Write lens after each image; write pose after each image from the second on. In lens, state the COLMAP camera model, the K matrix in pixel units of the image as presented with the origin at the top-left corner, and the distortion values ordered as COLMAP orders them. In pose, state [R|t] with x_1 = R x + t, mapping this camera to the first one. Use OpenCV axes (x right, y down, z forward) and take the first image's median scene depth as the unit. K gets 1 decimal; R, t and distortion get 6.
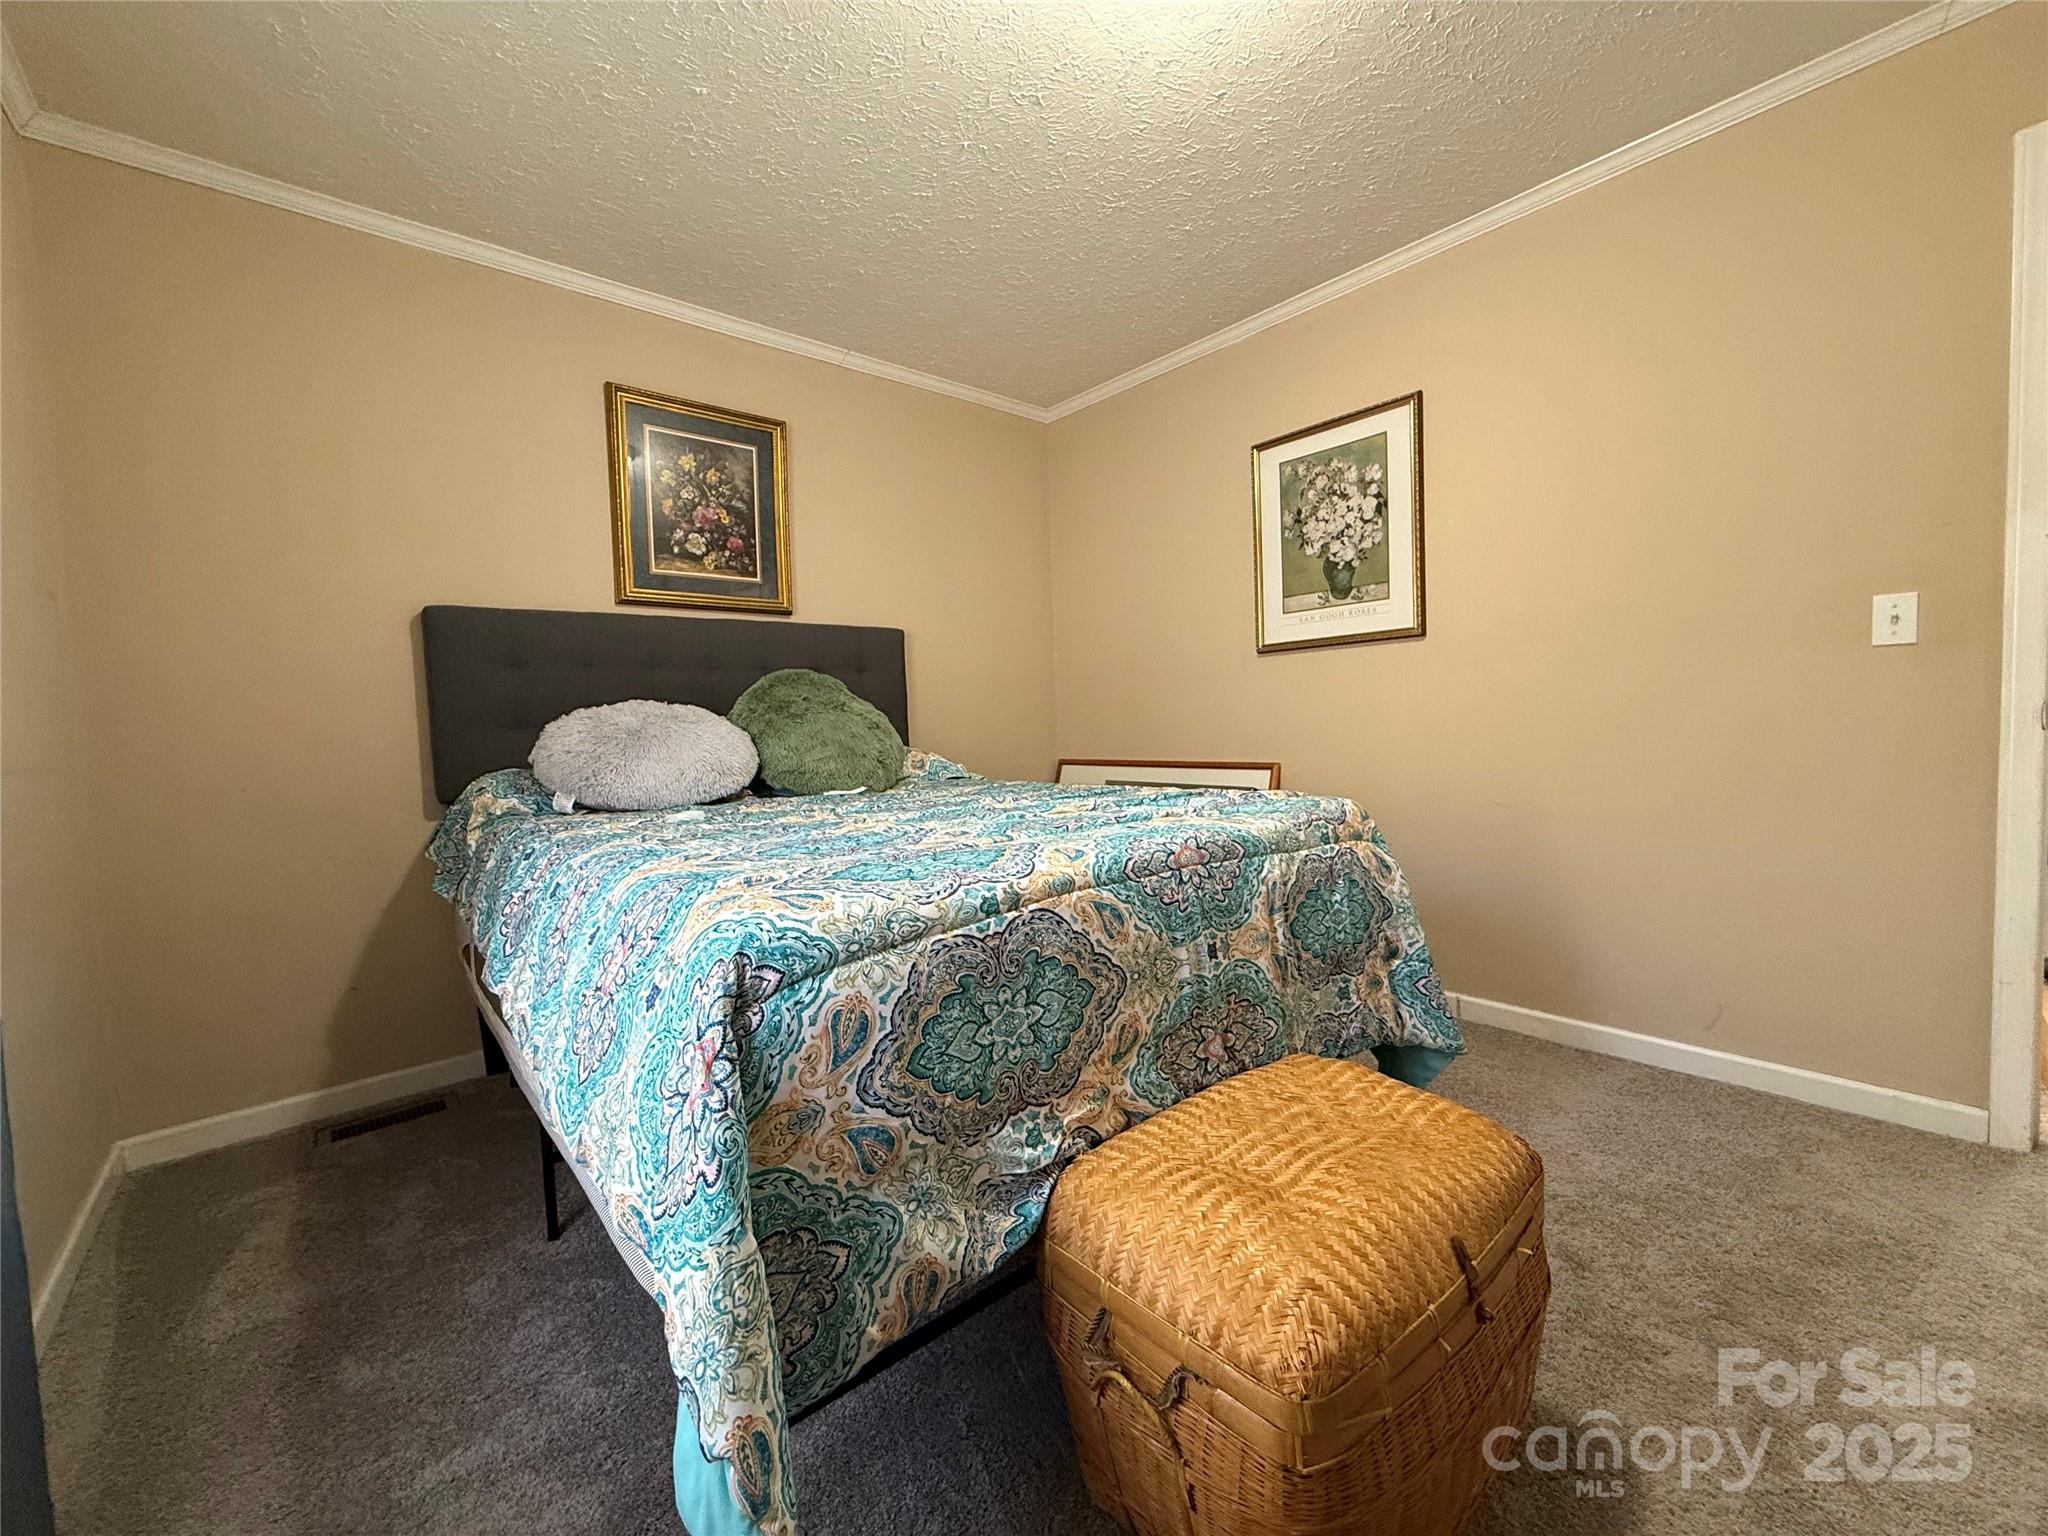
lens RADIAL K [[818.6, 0, 1019.1], [0, 818.6, 760.6], [0, 0, 1]] dist [-0.000657, -0.000048]
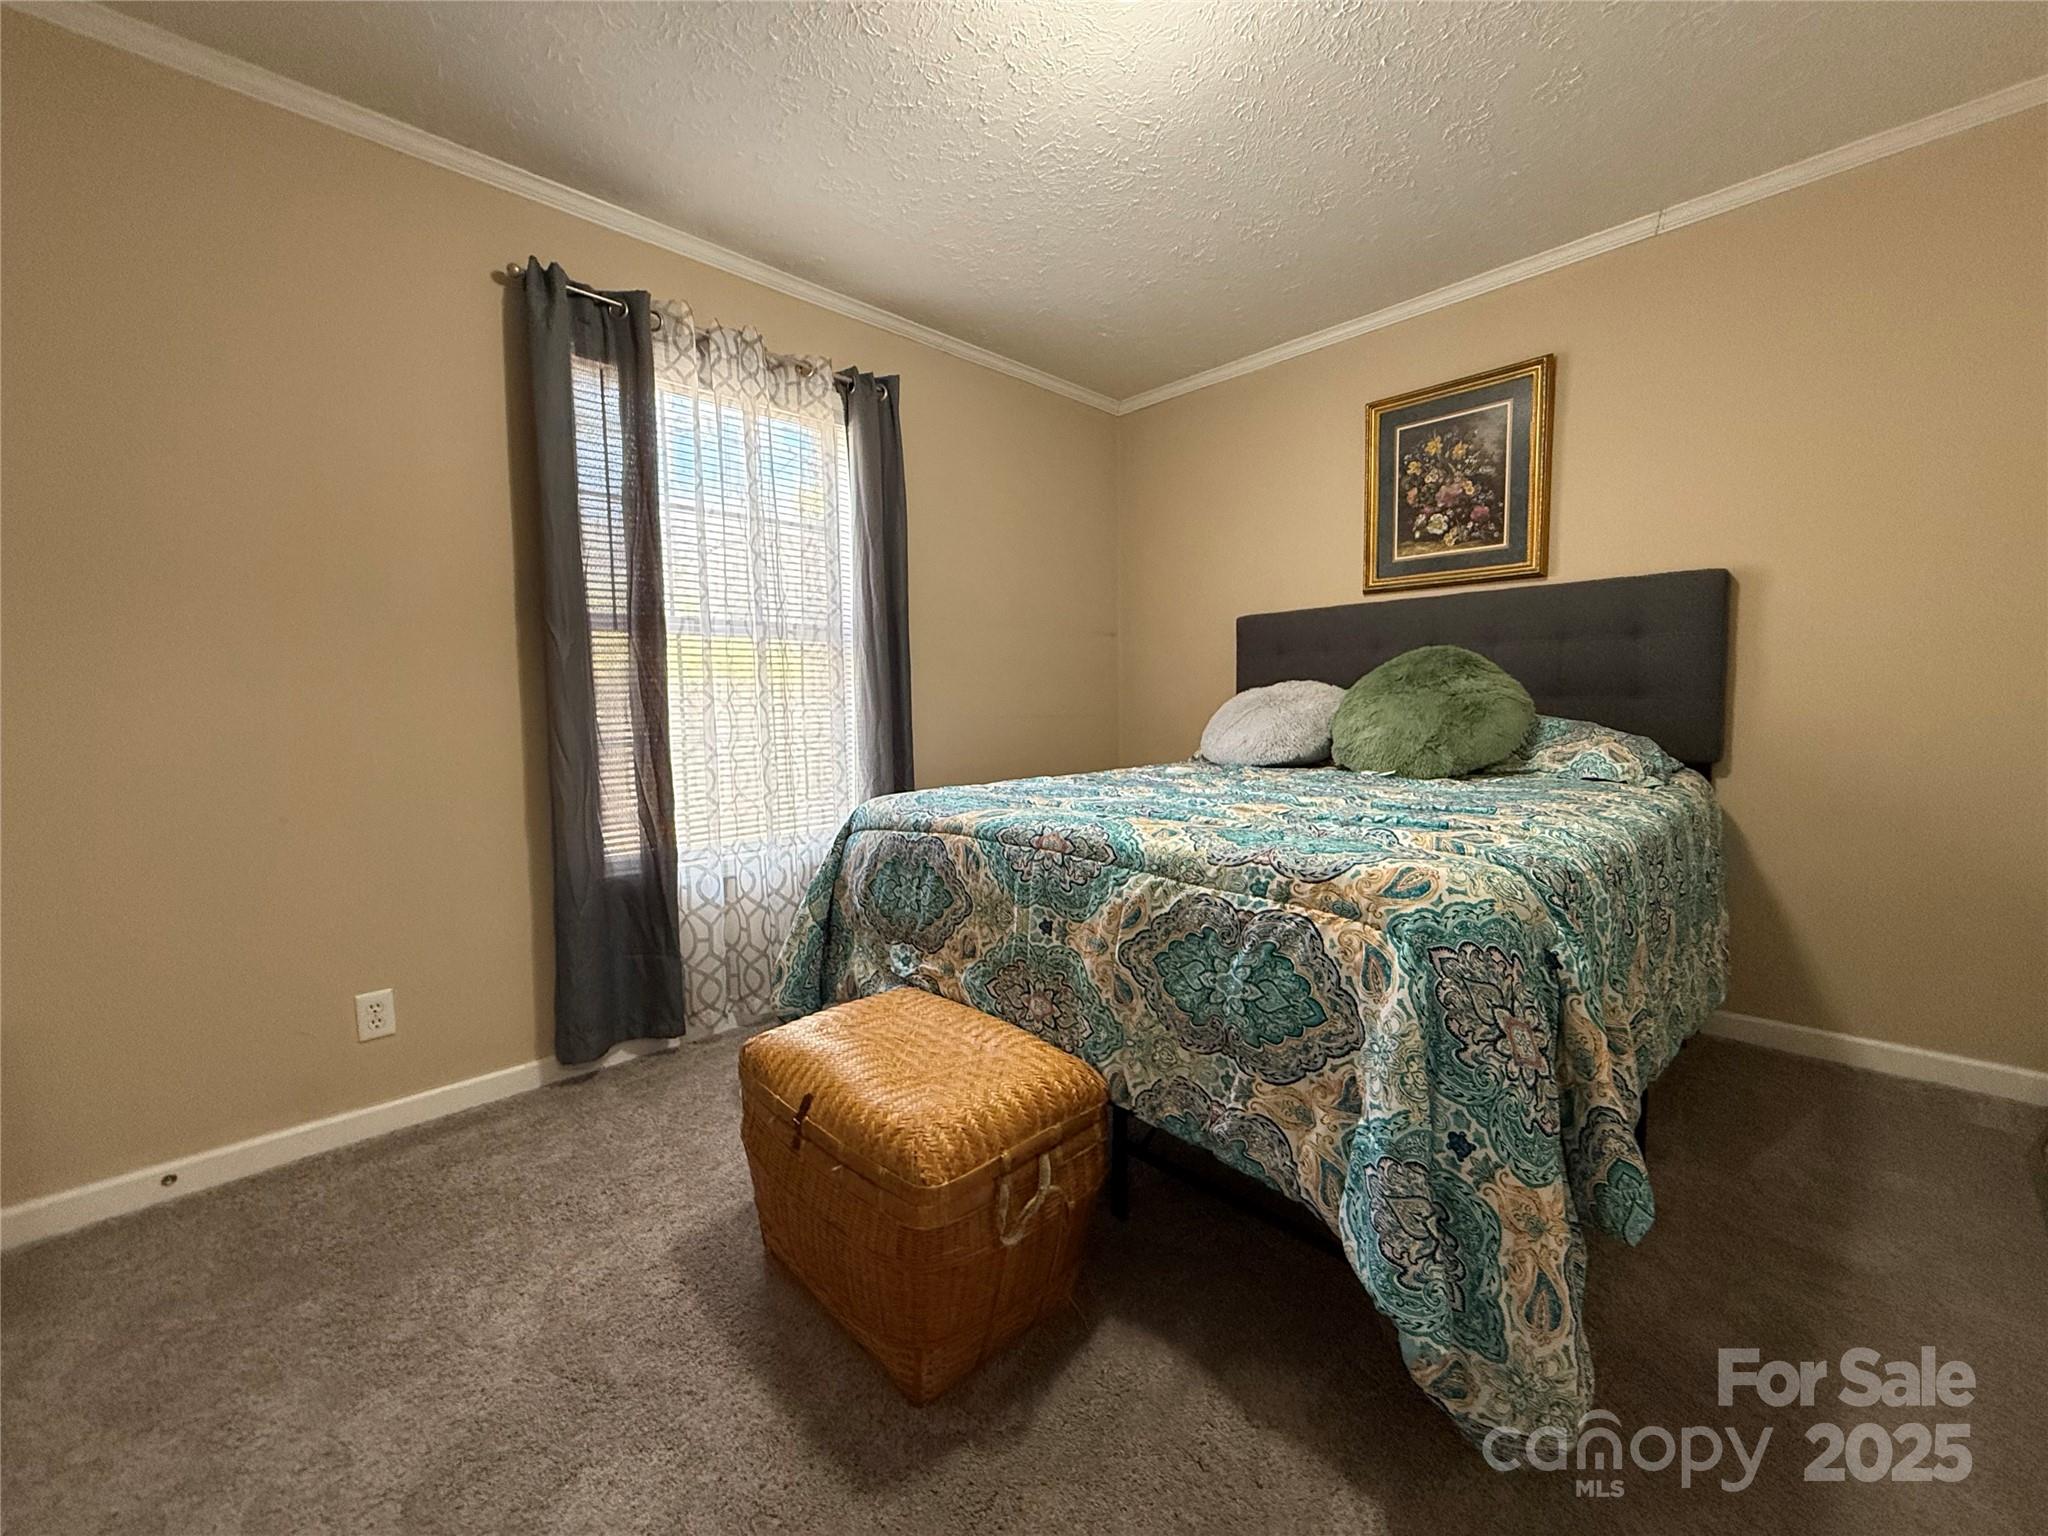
lens RADIAL K [[818.6, 0, 1019.1], [0, 818.6, 760.6], [0, 0, 1]] dist [-0.000657, -0.000048]
pose [[0.061023, 0.104039, -0.992699, 1.173619], [-0.034775, 0.994171, 0.102056, -0.100380], [0.997530, 0.028294, 0.064285, 0.764559]]
